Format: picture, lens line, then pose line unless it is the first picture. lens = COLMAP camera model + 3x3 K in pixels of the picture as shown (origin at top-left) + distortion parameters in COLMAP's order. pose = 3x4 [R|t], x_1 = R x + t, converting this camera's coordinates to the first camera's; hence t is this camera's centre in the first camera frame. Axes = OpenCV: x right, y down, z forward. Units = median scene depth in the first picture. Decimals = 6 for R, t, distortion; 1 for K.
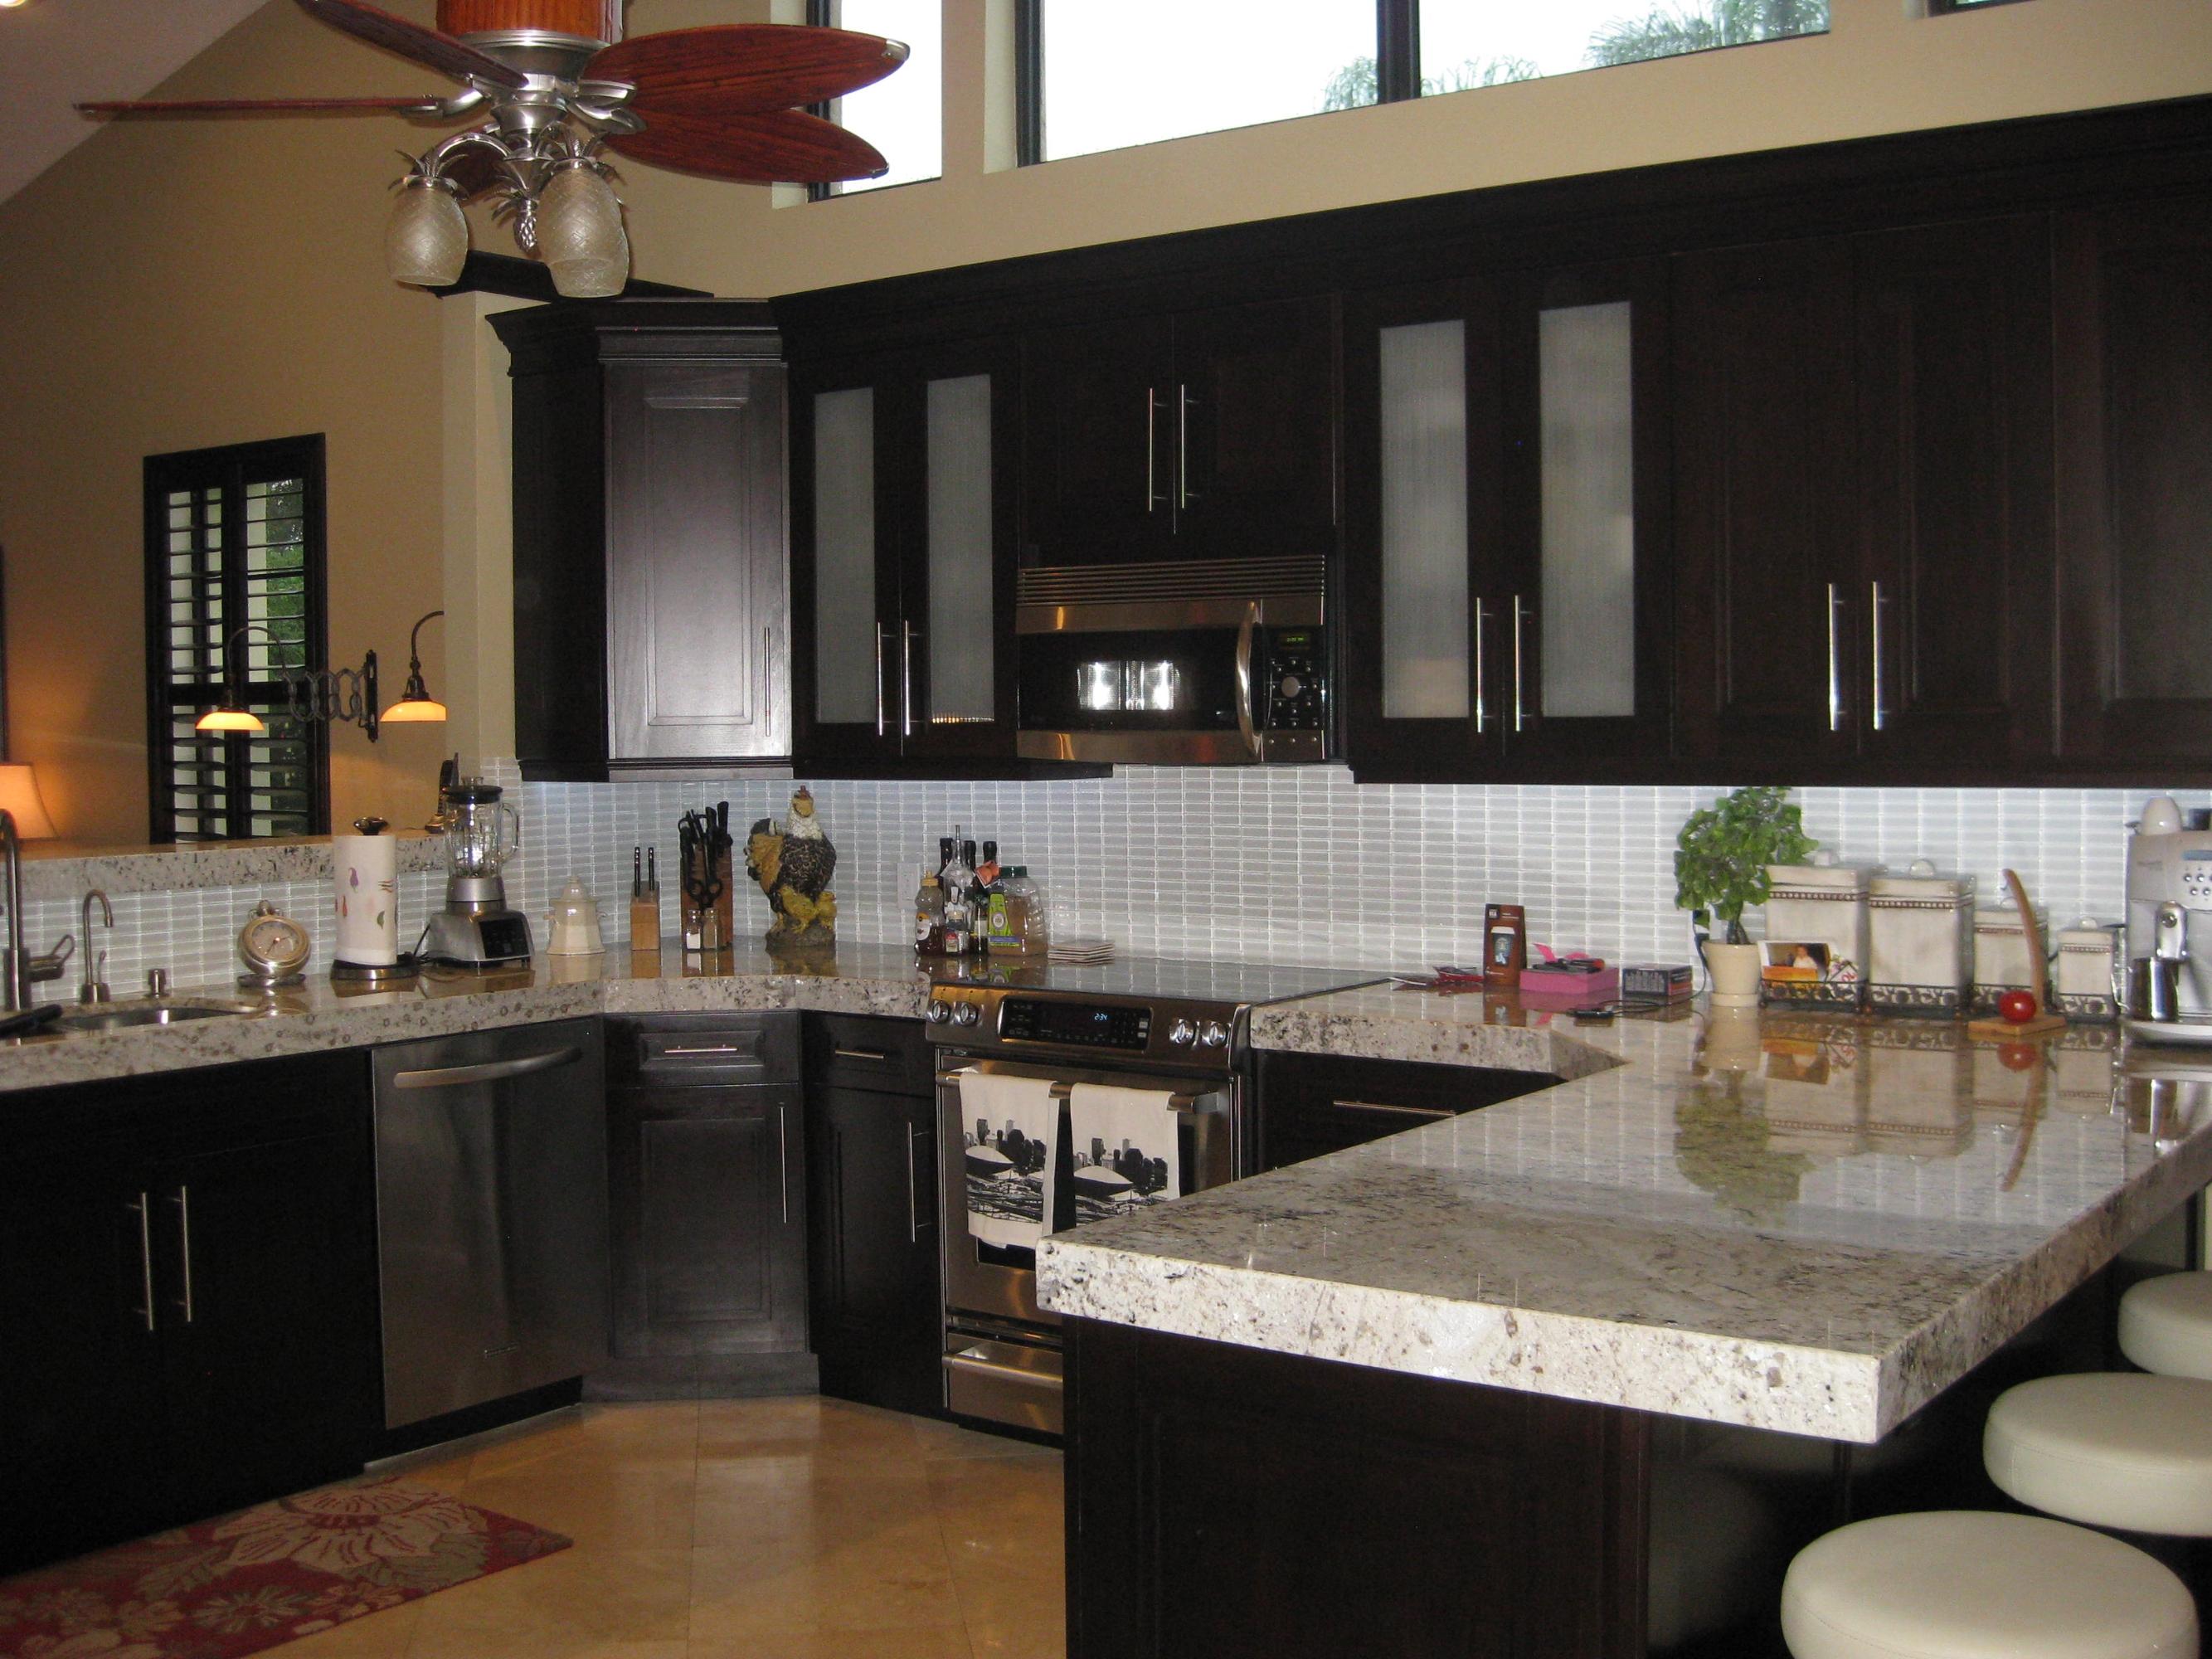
lens RADIAL K [[2431.7, 0, 1105.9], [0, 2431.7, 793.5], [0, 0, 1]] dist [-0.146652, 0.010717]
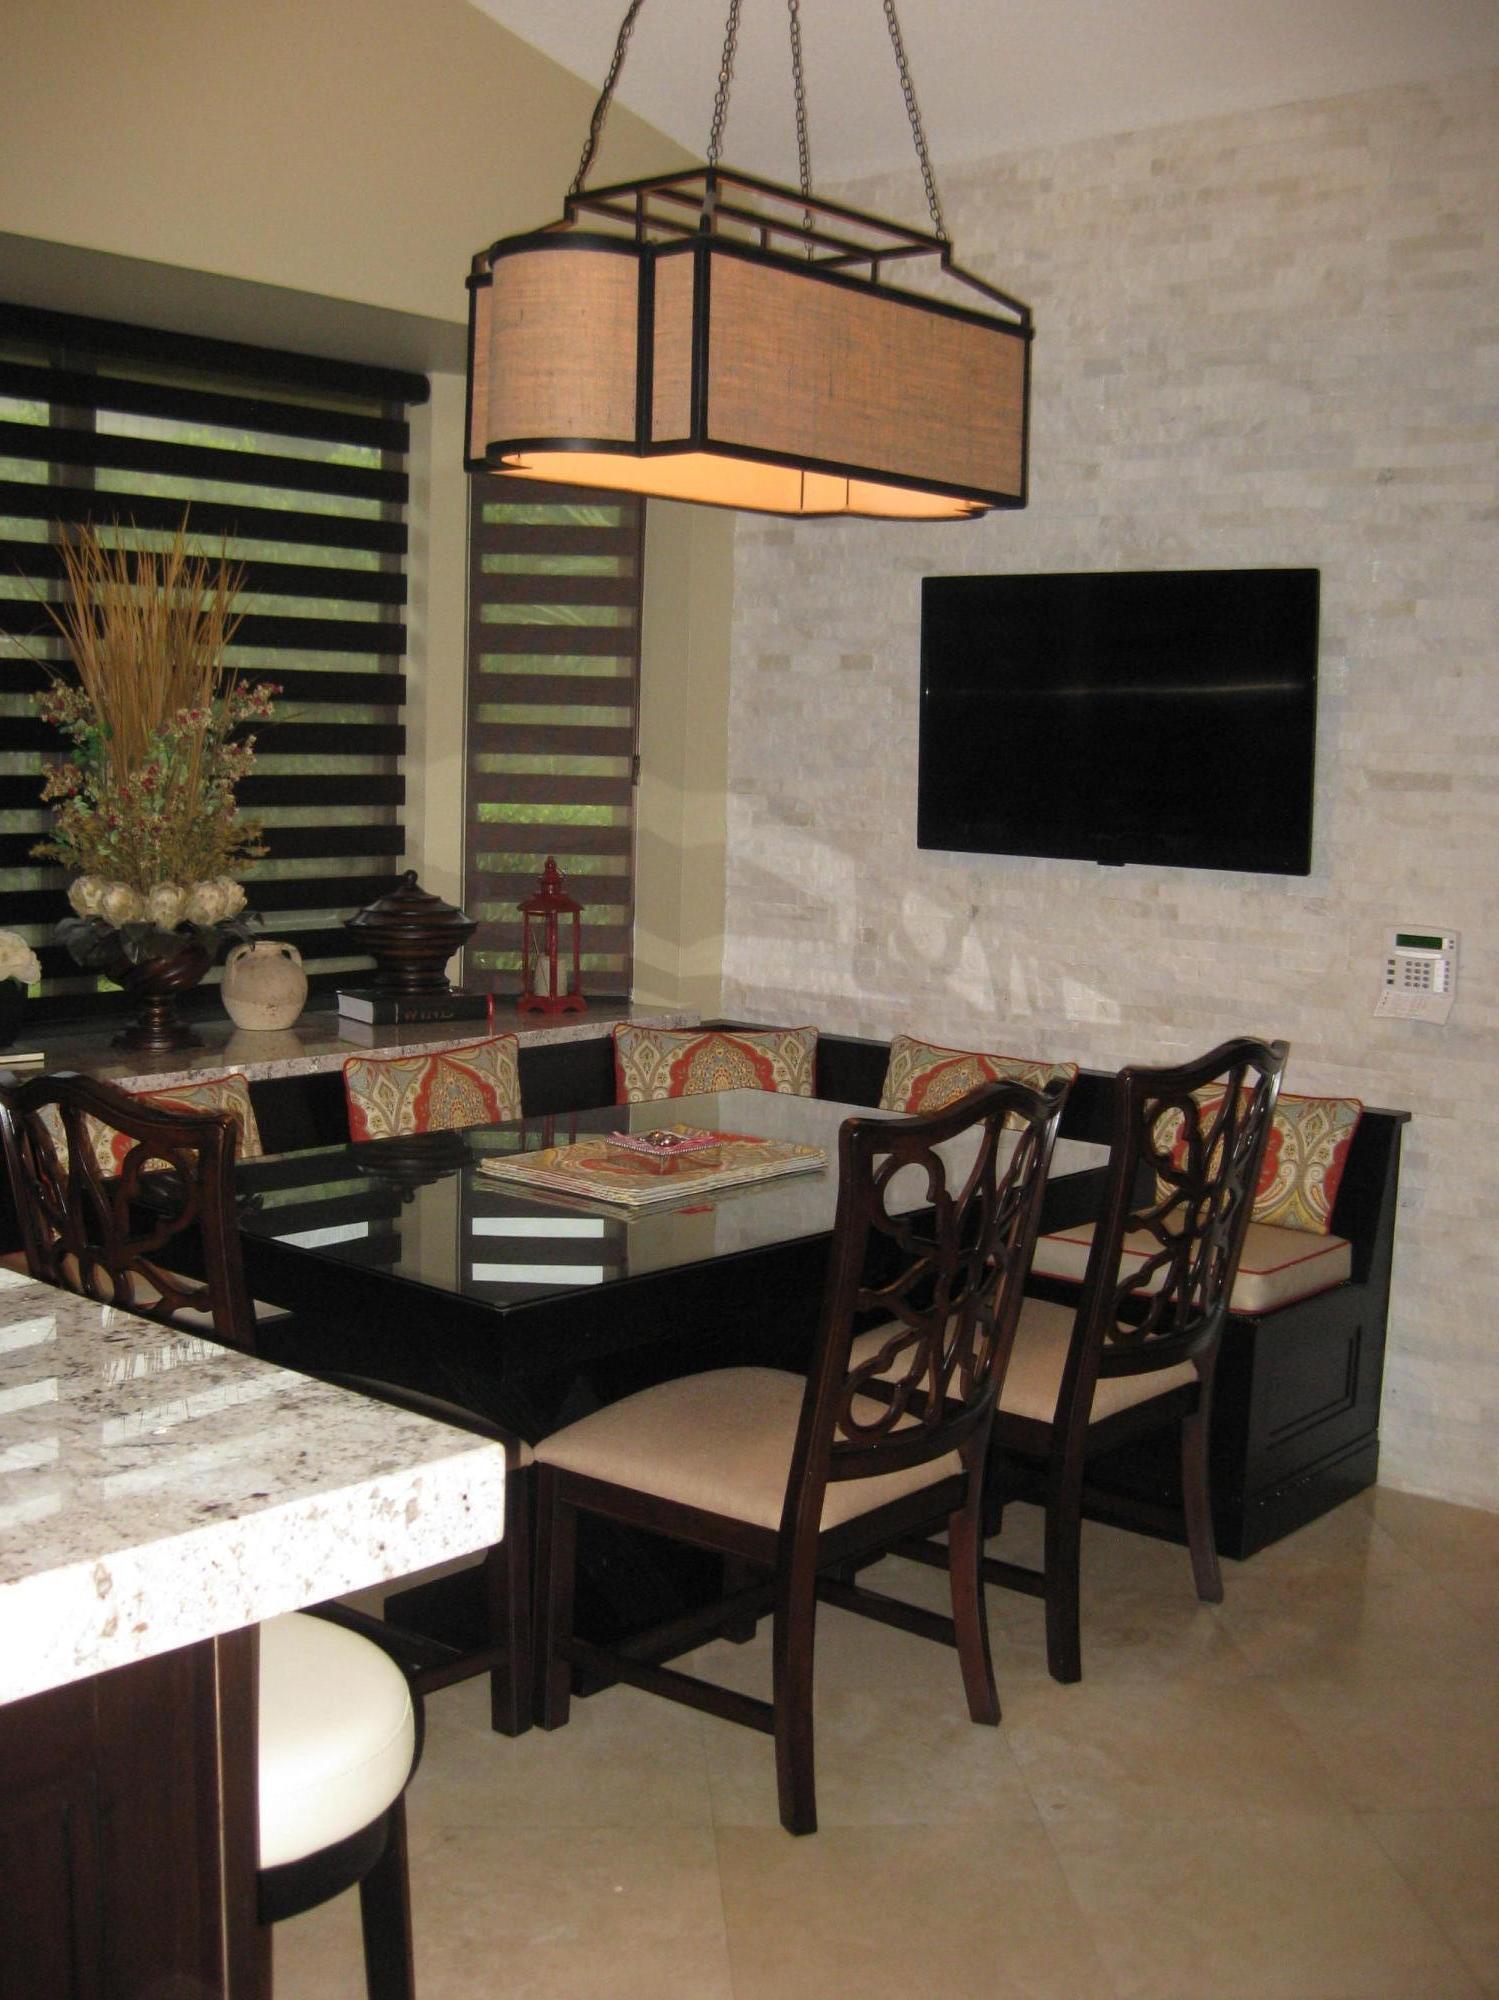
lens RADIAL K [[2198.5, 0, 749.5], [0, 2198.5, 1000.0], [0, 0, 1]] dist [-0.146652, 0.010717]
pose [[0.083377, -0.101236, 0.991362, -0.192906], [0.005571, 0.994858, 0.101124, -0.001603], [-0.996502, -0.002909, 0.083513, 0.368217]]
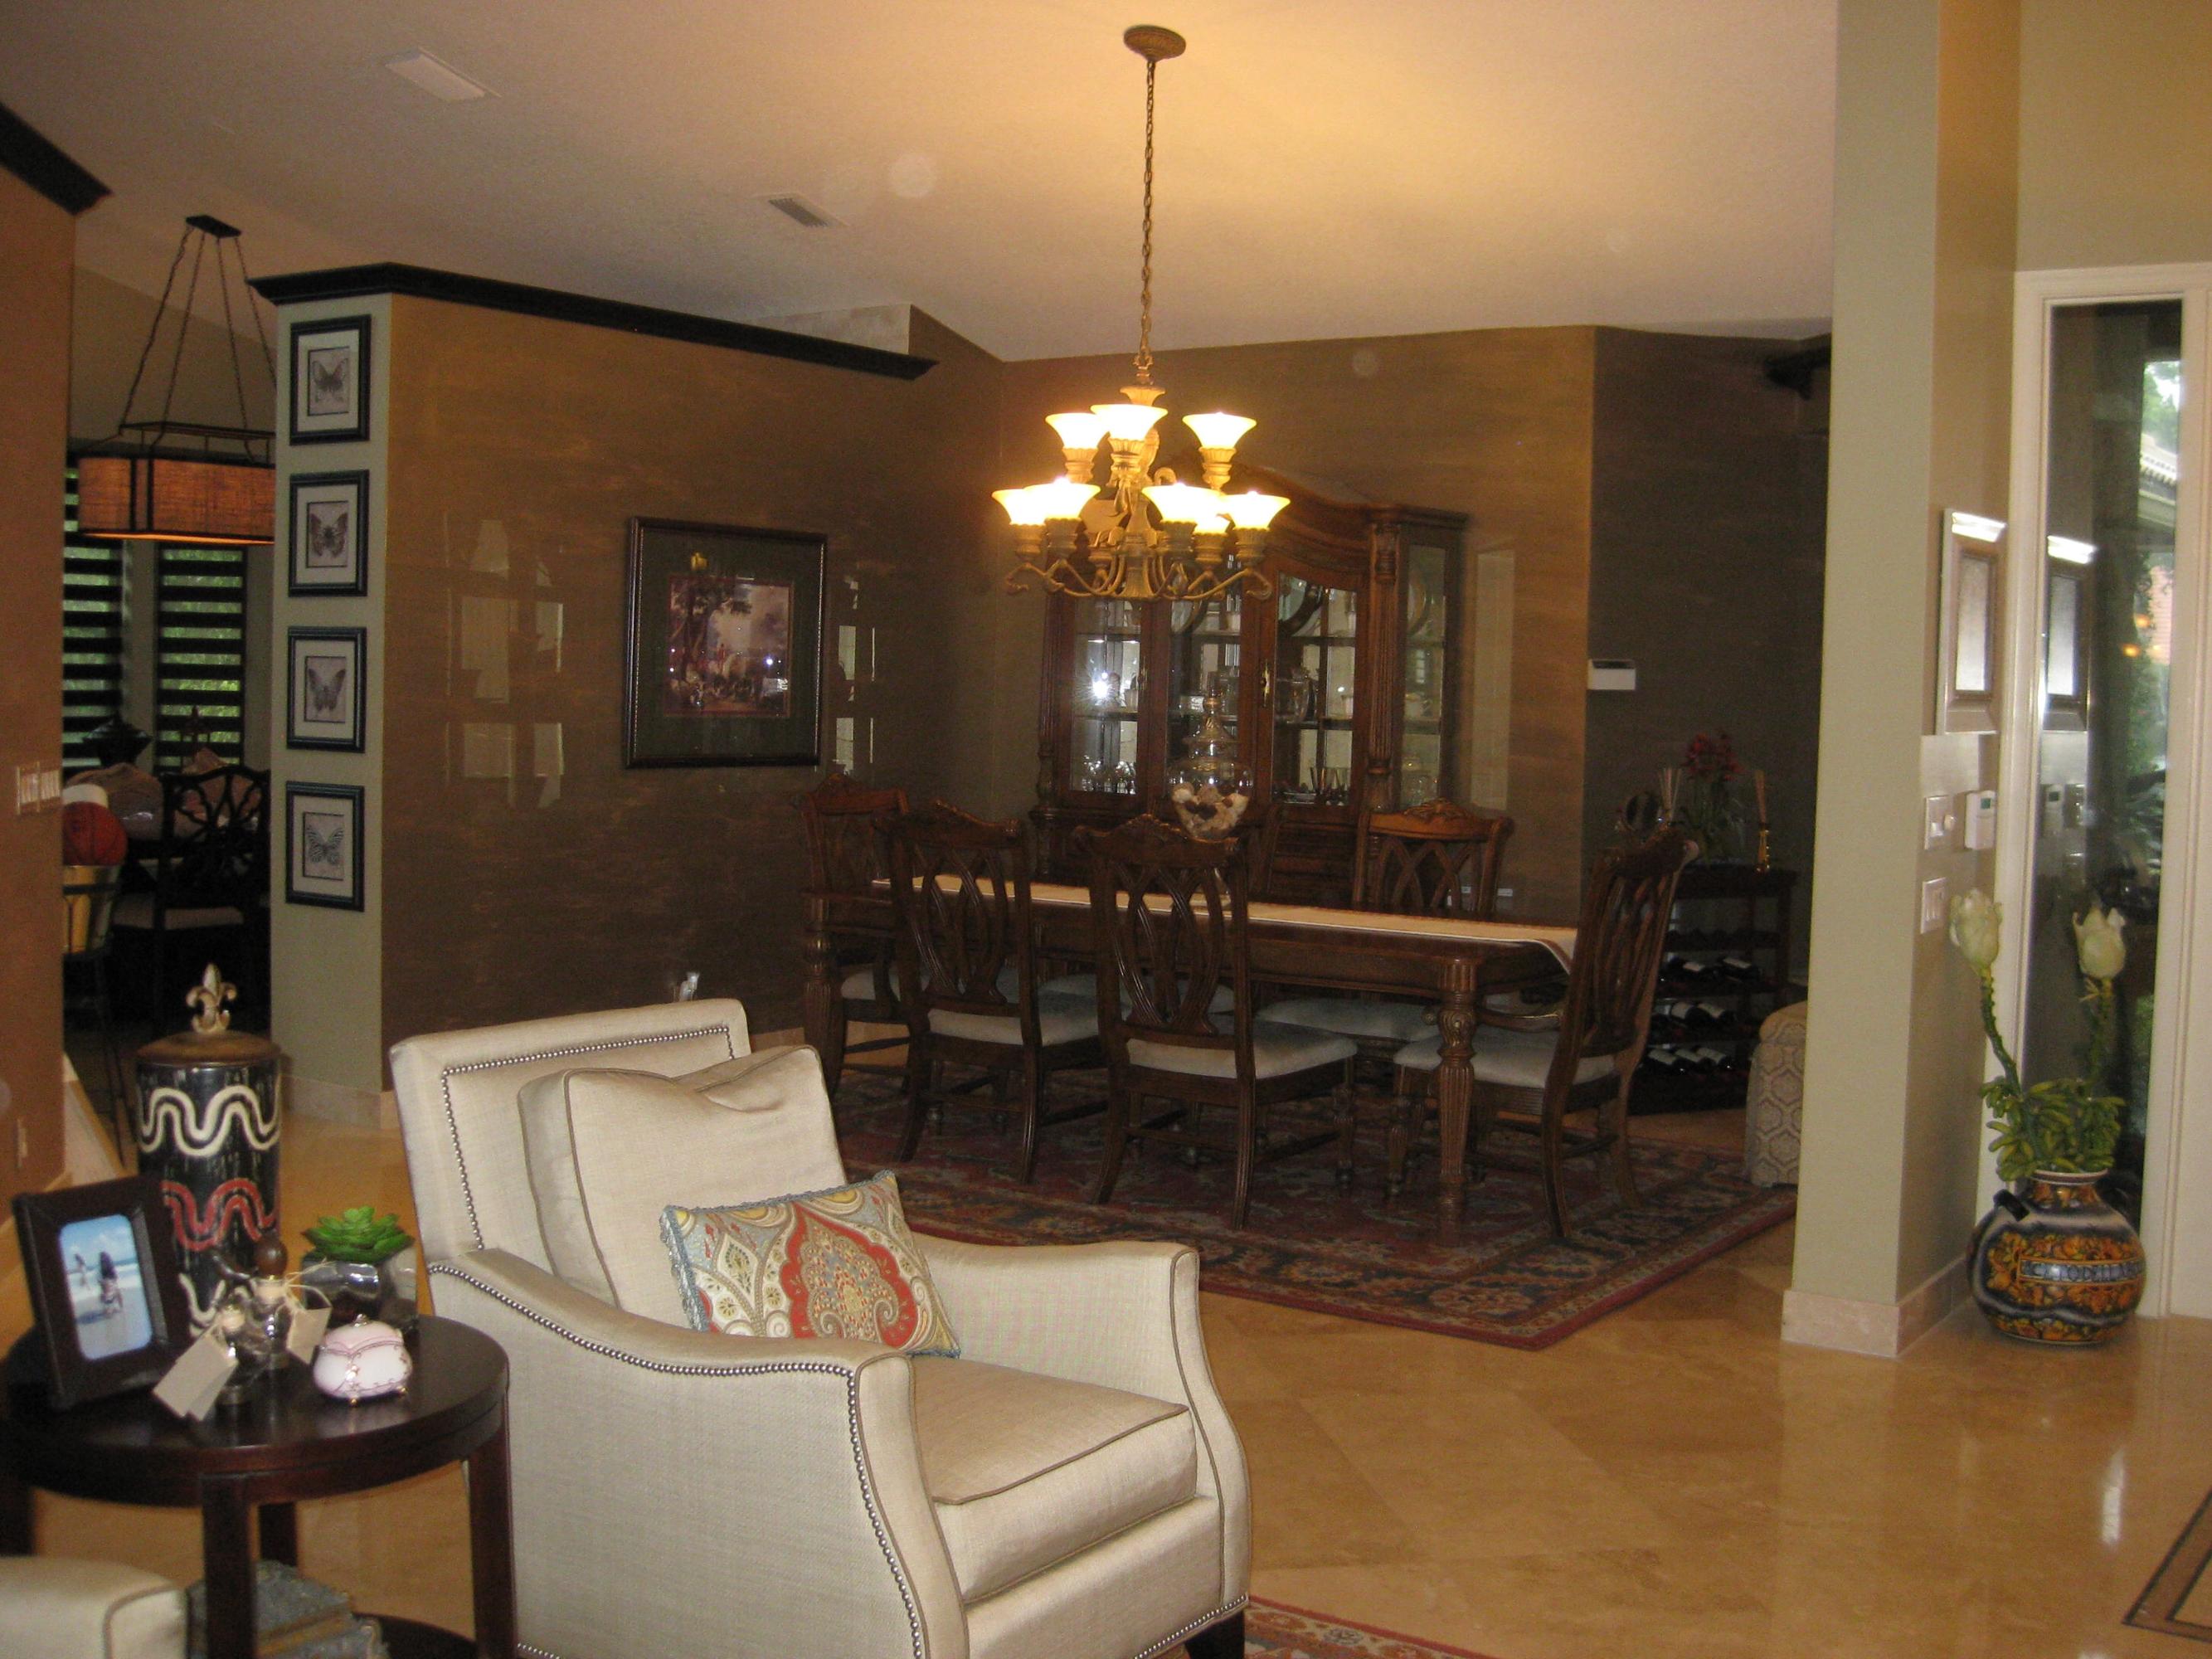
lens RADIAL K [[2431.7, 0, 1105.9], [0, 2431.7, 793.5], [0, 0, 1]] dist [-0.146652, 0.010717]
pose [[-0.026377, -0.037682, 0.998942, -1.463447], [0.003427, 0.999280, 0.037786, 0.039383], [-0.999646, 0.004420, -0.026229, -0.281794]]
